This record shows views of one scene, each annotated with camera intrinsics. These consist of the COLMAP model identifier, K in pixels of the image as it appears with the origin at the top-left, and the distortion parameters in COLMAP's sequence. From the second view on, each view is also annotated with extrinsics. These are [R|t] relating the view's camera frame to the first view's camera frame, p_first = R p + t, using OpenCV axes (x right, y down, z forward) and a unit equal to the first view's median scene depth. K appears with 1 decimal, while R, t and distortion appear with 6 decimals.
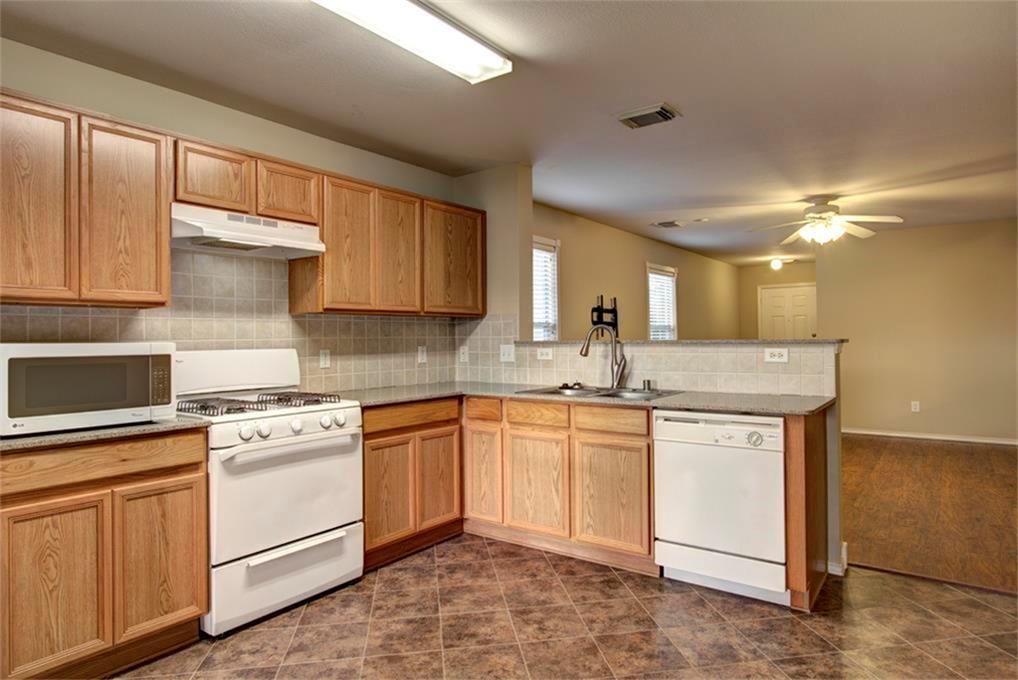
lens RADIAL K [[592.9, 0, 520.7], [0, 592.9, 335.6], [0, 0, 1]] dist [-0.023150, 0.009595]
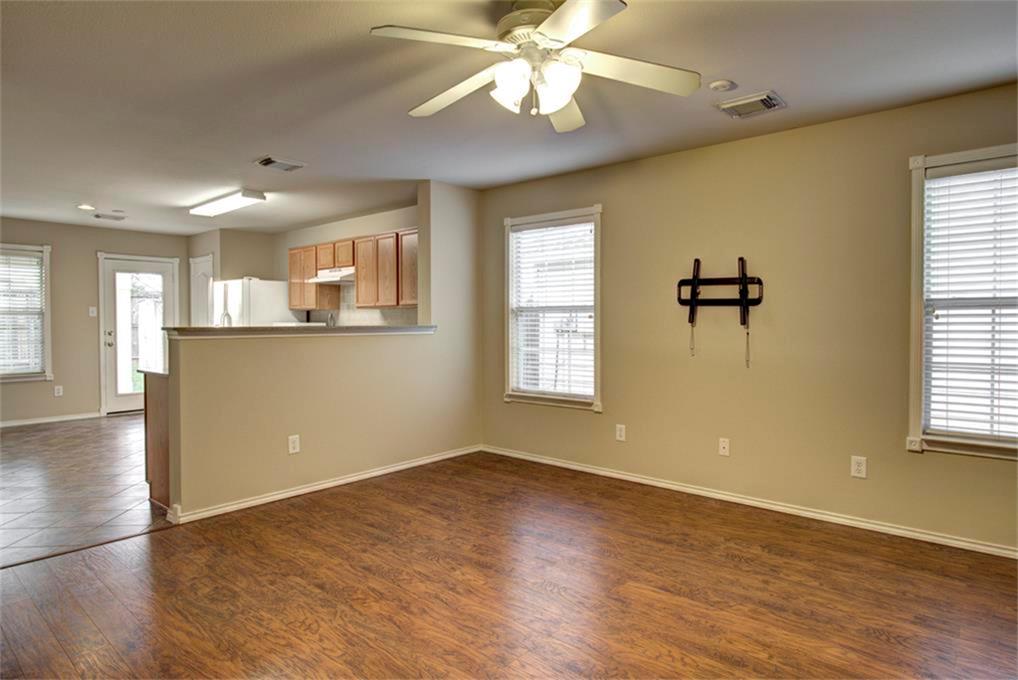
lens RADIAL K [[571.0, 0, 519.5], [0, 571.0, 330.8], [0, 0, 1]] dist [-0.016347, 0.005950]
pose [[-0.076965, 0.026288, -0.996687, 1.607553], [0.004338, 0.999652, 0.026031, -0.013334], [0.997024, -0.002321, -0.077052, 1.765488]]
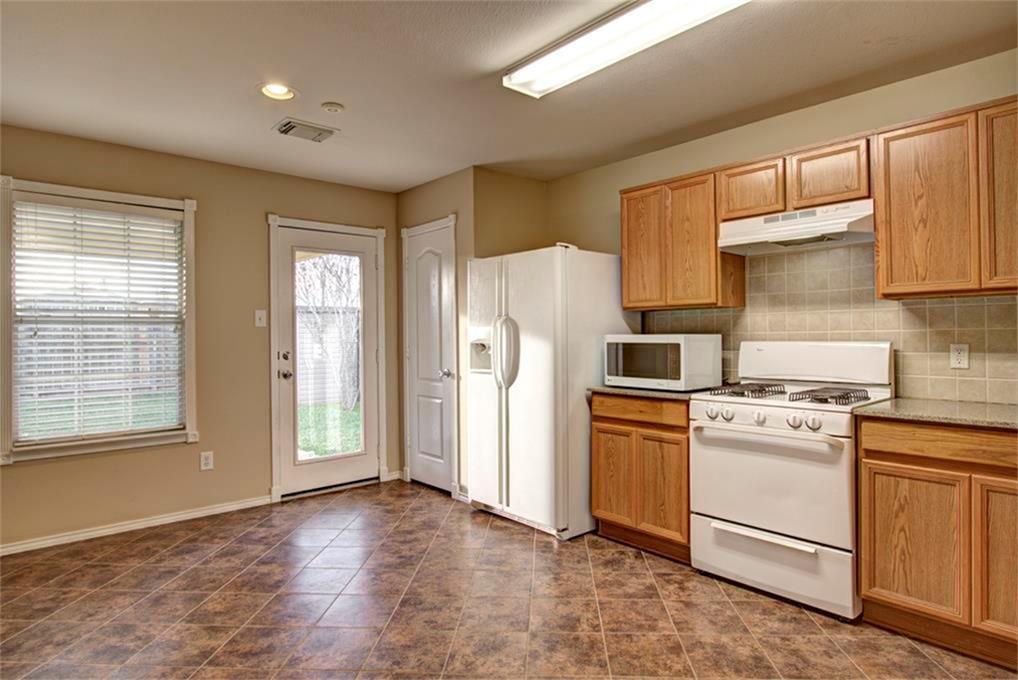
lens RADIAL K [[571.0, 0, 518.6], [0, 571.0, 329.8], [0, 0, 1]] dist [-0.016347, 0.005950]
pose [[-0.210288, 0.003965, -0.977632, 0.580754], [0.014750, 0.999891, 0.000883, -0.004242], [0.977528, -0.014234, -0.210323, 0.693563]]
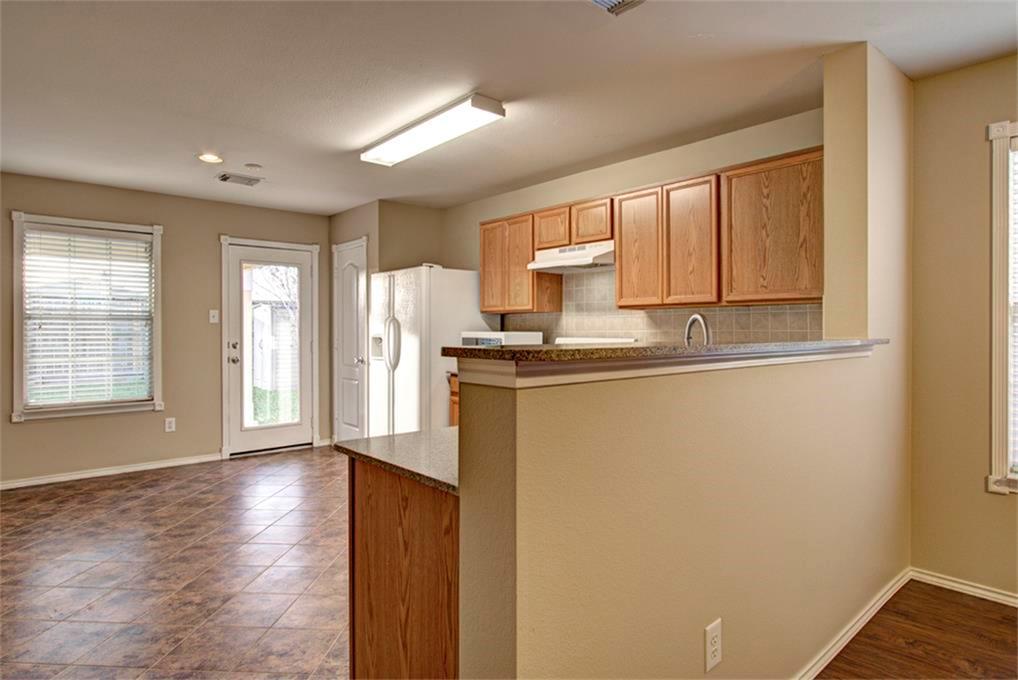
lens RADIAL K [[571.0, 0, 518.8], [0, 571.0, 330.7], [0, 0, 1]] dist [-0.016347, 0.005950]
pose [[-0.212211, 0.011882, -0.977152, 0.892451], [0.005056, 0.999926, 0.011061, -0.009611], [0.977211, -0.002593, -0.212255, 1.093145]]
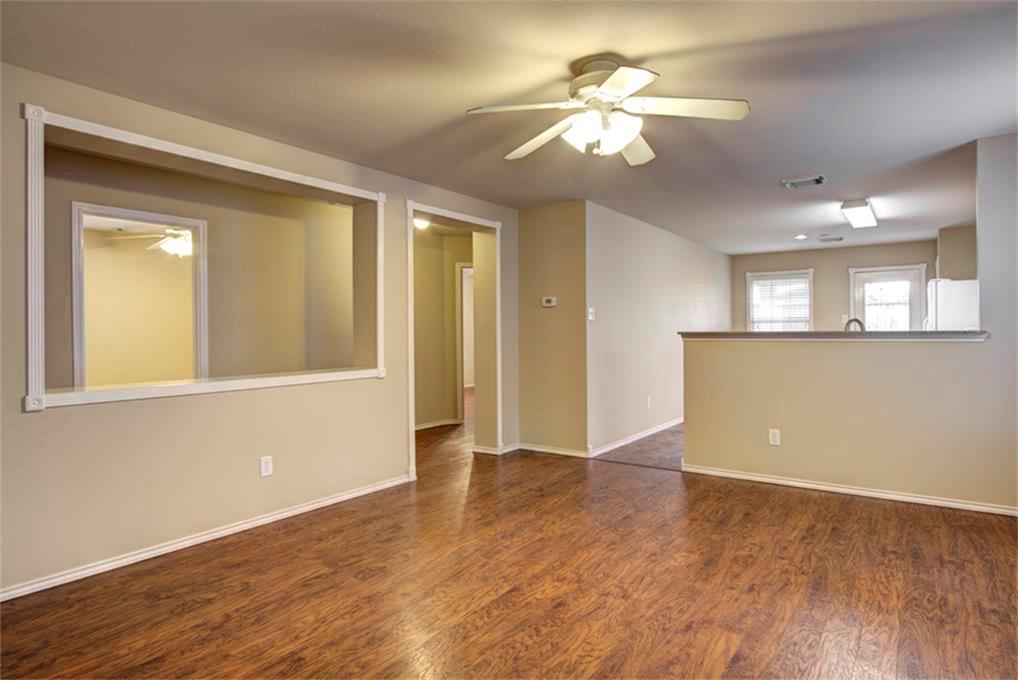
lens RADIAL K [[571.0, 0, 518.9], [0, 571.0, 330.1], [0, 0, 1]] dist [-0.016347, 0.005950]
pose [[-0.999811, 0.017032, -0.009350, 1.022483], [0.017070, 0.999846, -0.003999, -0.000905], [0.009280, -0.004157, -0.999948, 2.590756]]
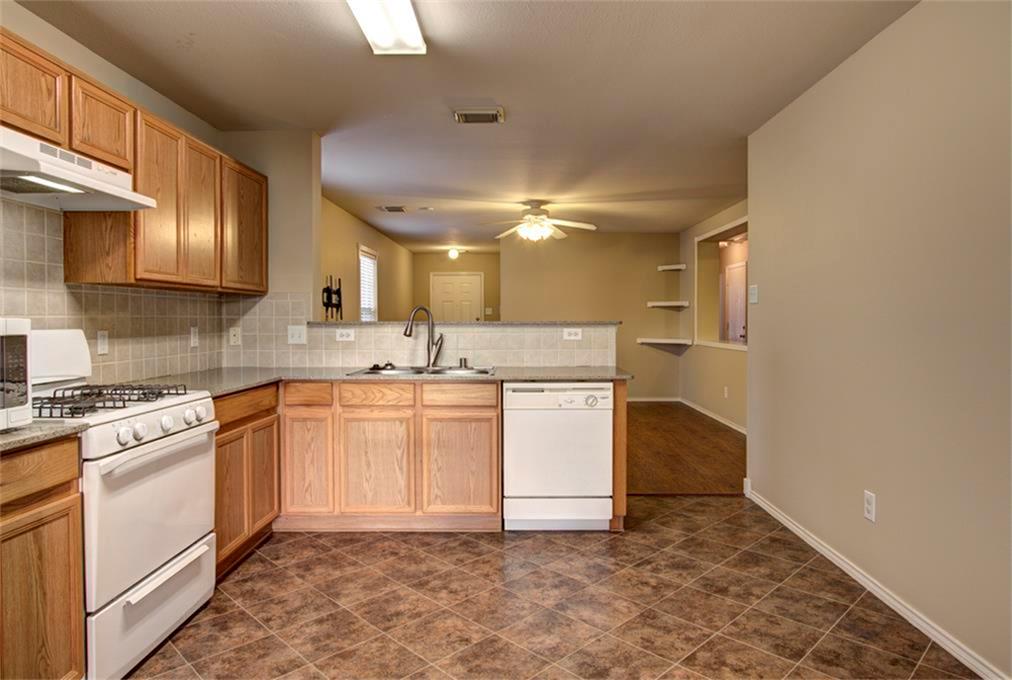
lens RADIAL K [[611.2, 0, 511.5], [0, 611.2, 333.1], [0, 0, 1]] dist [-0.024319, 0.005932]
pose [[0.815293, -0.004289, 0.579033, -0.408553], [-0.008842, 0.999764, 0.019855, 0.007295], [-0.578981, -0.021308, 0.815062, 0.045058]]
